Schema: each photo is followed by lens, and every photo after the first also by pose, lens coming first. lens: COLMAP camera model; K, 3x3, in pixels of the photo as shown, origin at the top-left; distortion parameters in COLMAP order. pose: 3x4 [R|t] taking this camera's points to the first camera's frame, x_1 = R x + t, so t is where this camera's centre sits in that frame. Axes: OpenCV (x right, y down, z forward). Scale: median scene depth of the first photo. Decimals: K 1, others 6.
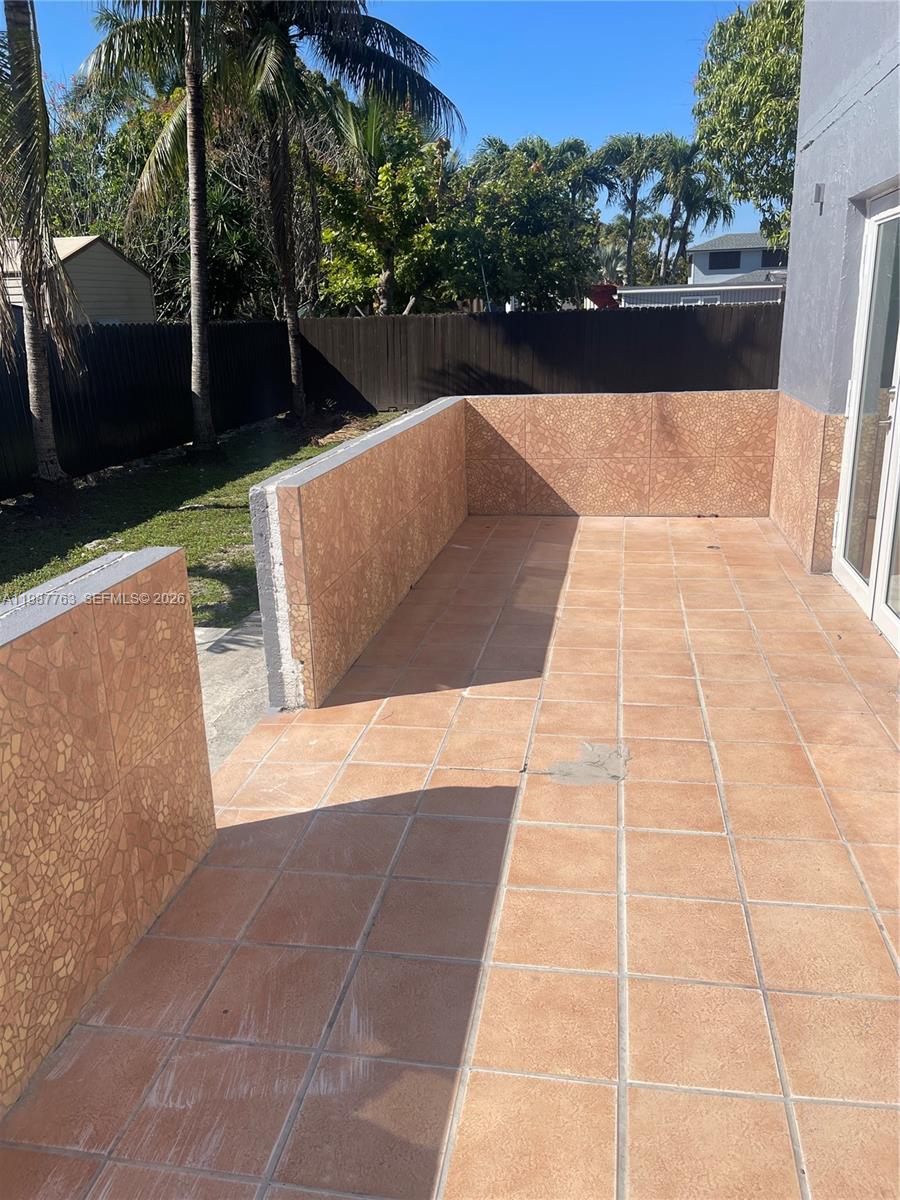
lens RADIAL K [[902.5, 0, 456.6], [0, 902.5, 589.8], [0, 0, 1]] dist [0.025623, -0.022029]
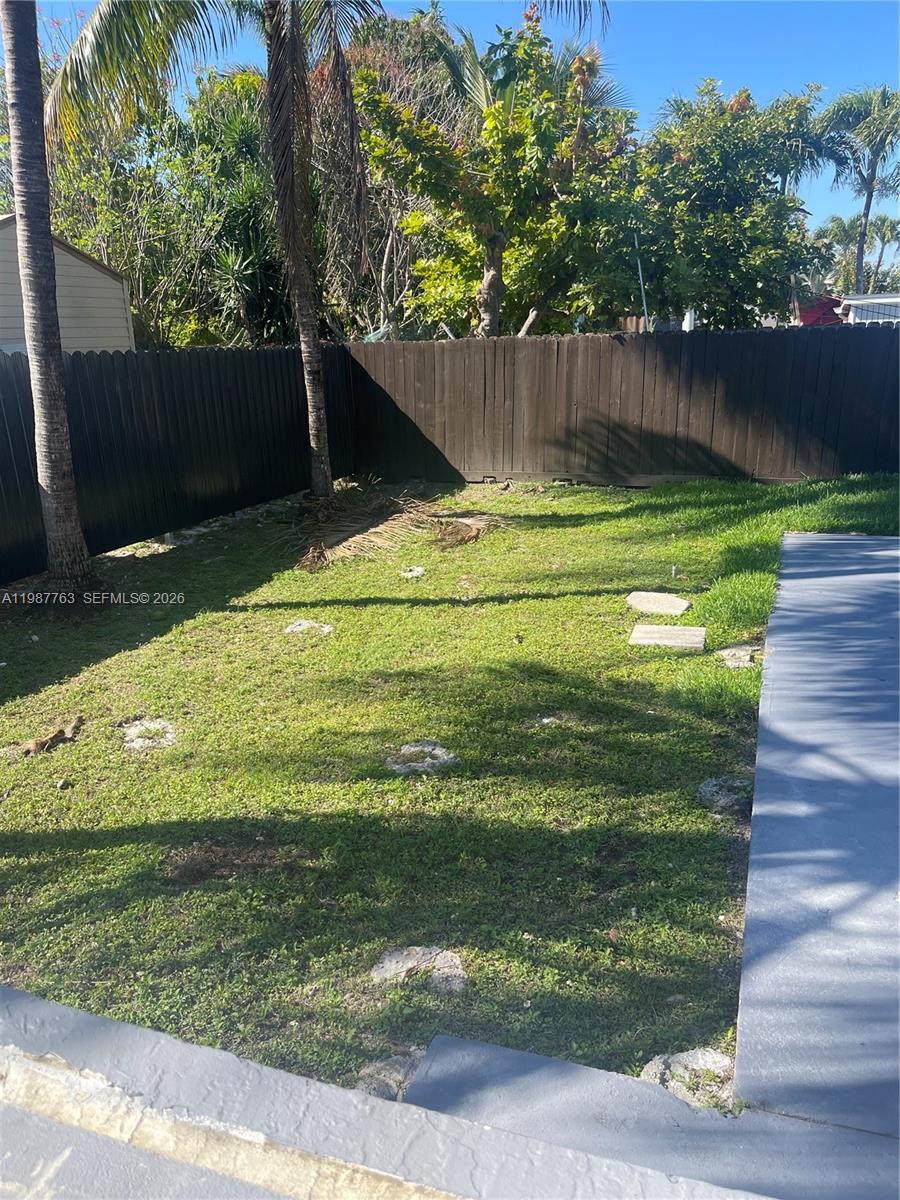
lens RADIAL K [[902.5, 0, 450.5], [0, 902.5, 612.5], [0, 0, 1]] dist [0.025623, -0.022029]
pose [[0.980711, 0.054446, -0.187727, 0.030789], [-0.054204, 0.998509, 0.006429, -0.104903], [0.187798, 0.003871, 0.982200, 0.344218]]
